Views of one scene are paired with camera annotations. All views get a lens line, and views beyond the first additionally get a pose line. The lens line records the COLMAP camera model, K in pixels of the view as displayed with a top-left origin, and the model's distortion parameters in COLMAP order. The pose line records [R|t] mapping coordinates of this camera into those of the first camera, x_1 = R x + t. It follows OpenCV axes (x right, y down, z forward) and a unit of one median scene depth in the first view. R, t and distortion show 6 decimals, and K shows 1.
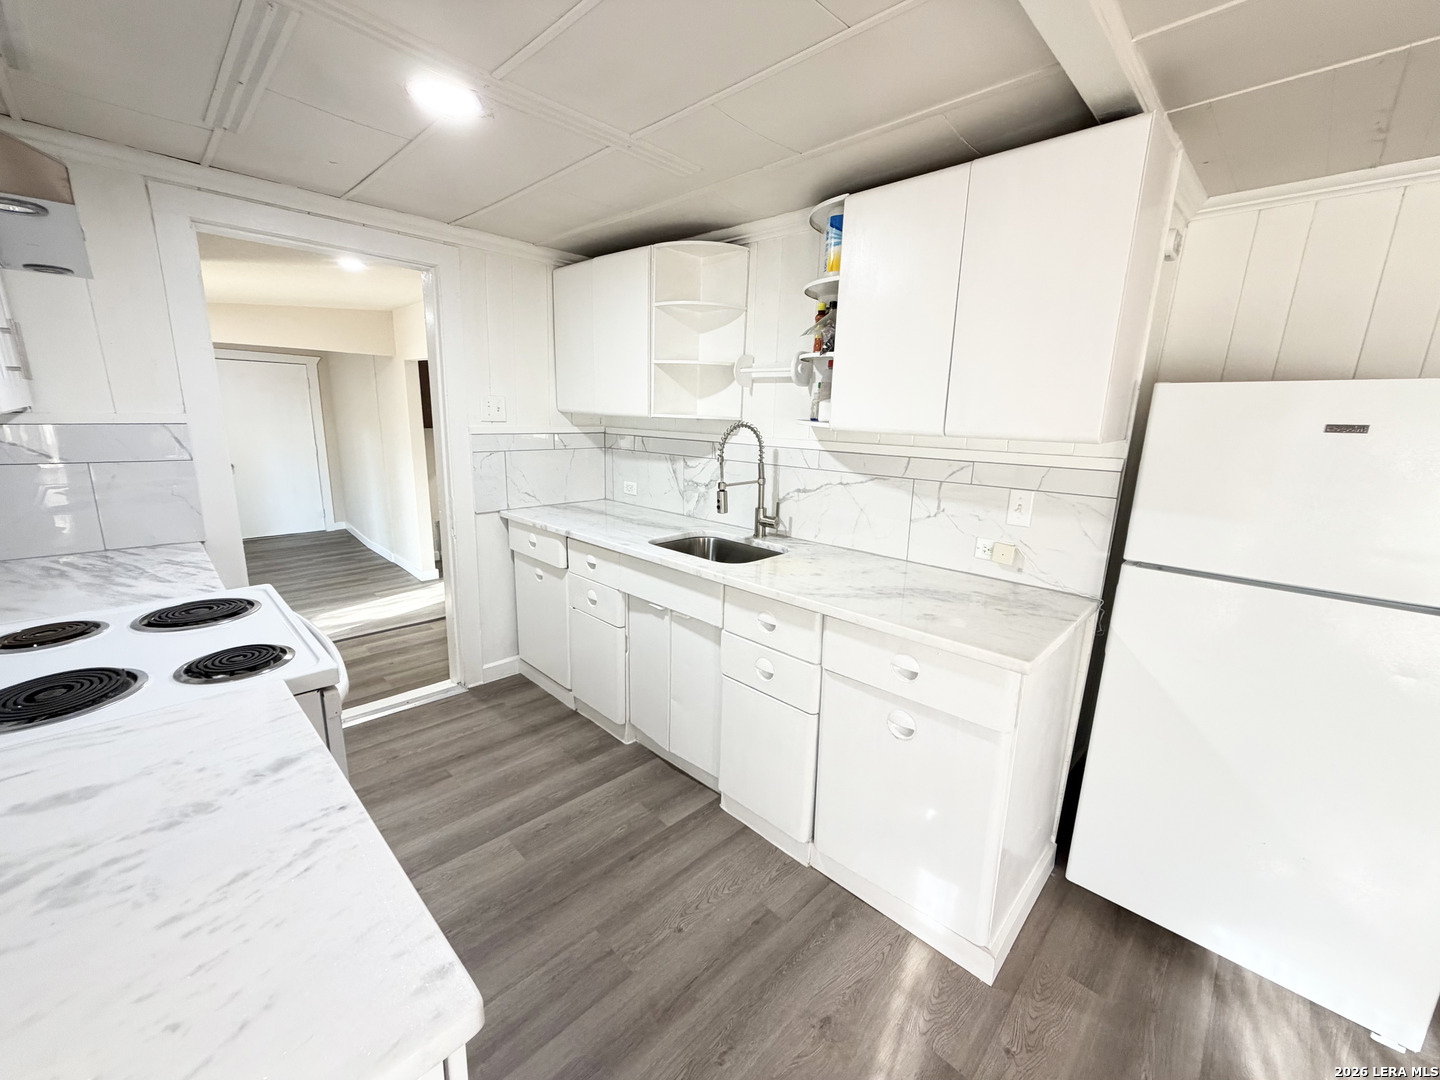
lens RADIAL K [[578.5, 0, 713.1], [0, 578.5, 538.9], [0, 0, 1]] dist [-0.000483, -0.000044]
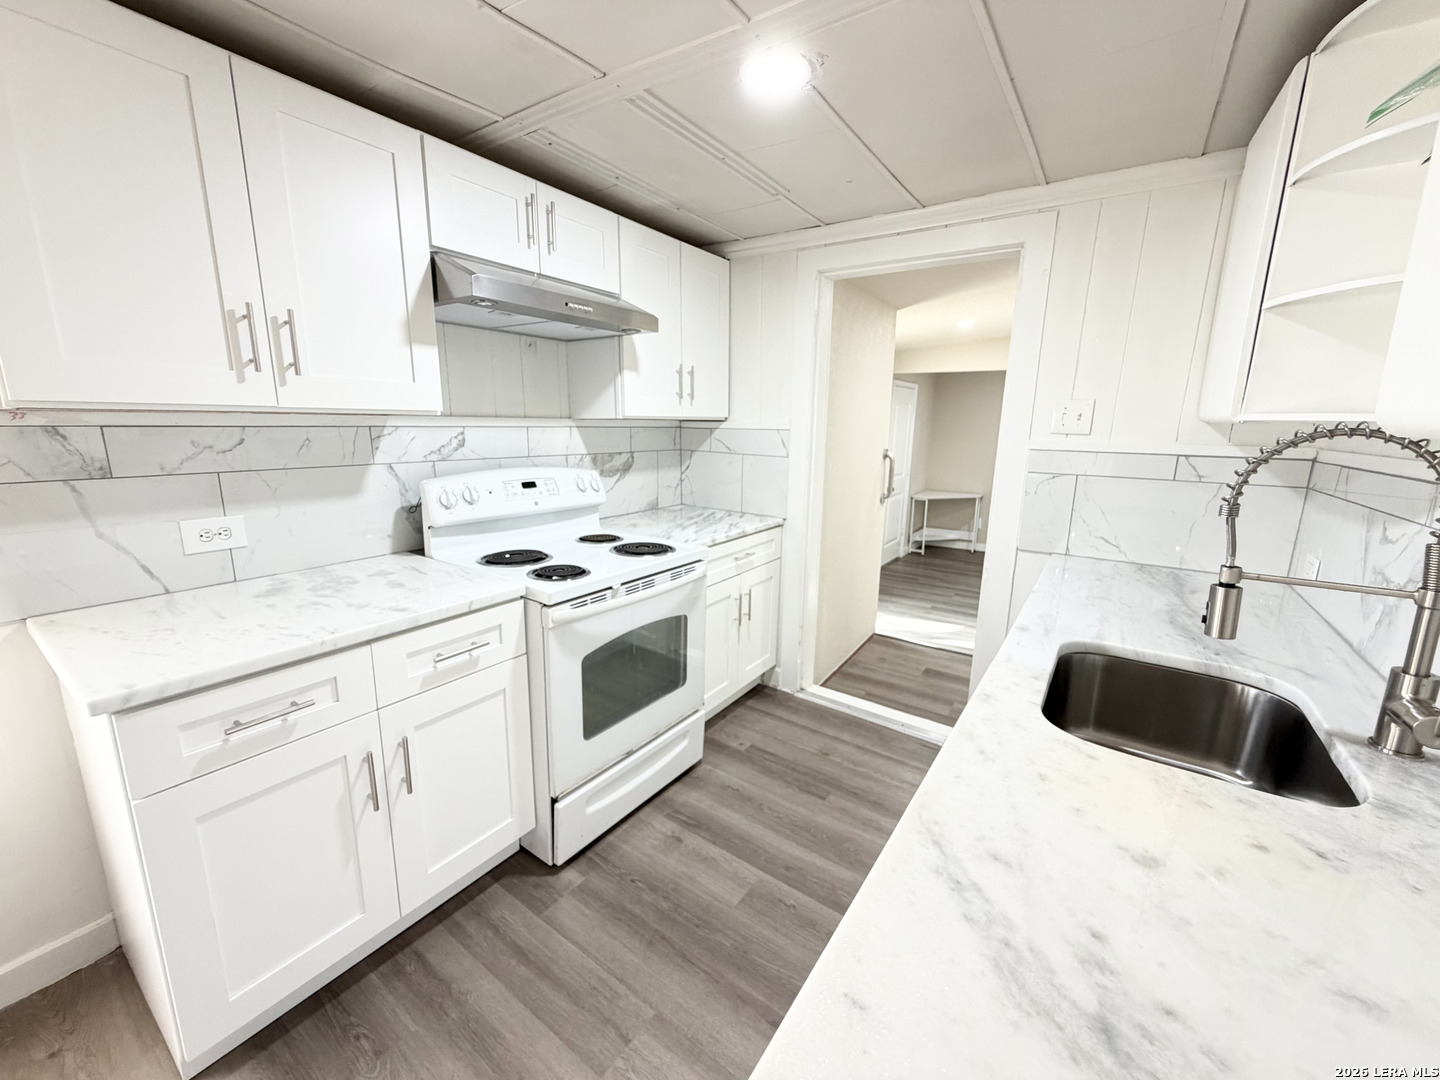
lens RADIAL K [[578.5, 0, 713.6], [0, 578.5, 540.0], [0, 0, 1]] dist [-0.000483, -0.000044]
pose [[0.159510, 0.176636, -0.971265, 0.475648], [-0.228120, 0.963829, 0.137820, -0.116086], [0.960478, 0.199581, 0.194035, 0.730260]]
